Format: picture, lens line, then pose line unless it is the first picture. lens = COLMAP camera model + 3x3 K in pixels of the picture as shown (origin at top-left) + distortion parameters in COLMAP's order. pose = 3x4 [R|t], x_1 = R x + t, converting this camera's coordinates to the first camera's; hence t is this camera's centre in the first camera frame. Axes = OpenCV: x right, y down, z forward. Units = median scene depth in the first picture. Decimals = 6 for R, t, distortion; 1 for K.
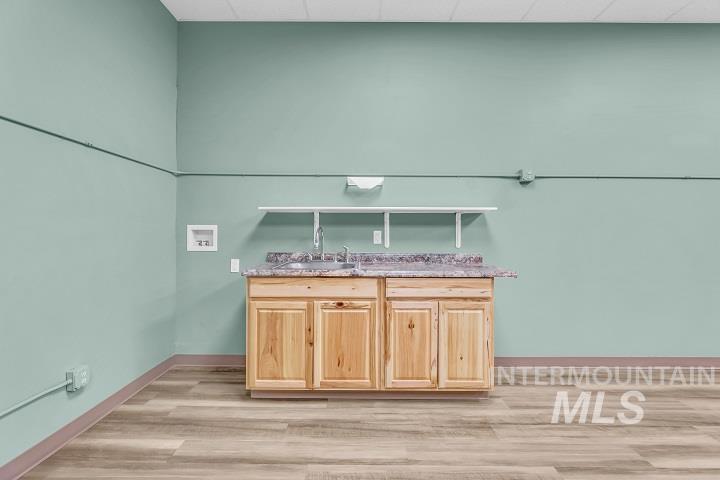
lens RADIAL K [[323.4, 0, 362.4], [0, 323.4, 235.3], [0, 0, 1]] dist [0.000826, -0.000322]
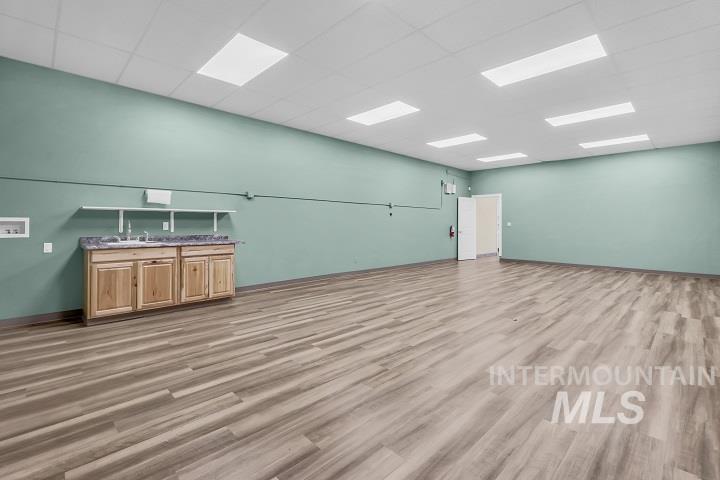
lens RADIAL K [[323.4, 0, 362.4], [0, 323.4, 235.3], [0, 0, 1]] dist [0.000826, -0.000322]
pose [[0.718060, -0.027184, 0.695450, -0.496279], [-0.001614, 0.999169, 0.040722, -0.021236], [-0.695979, -0.030363, 0.717420, -1.175965]]
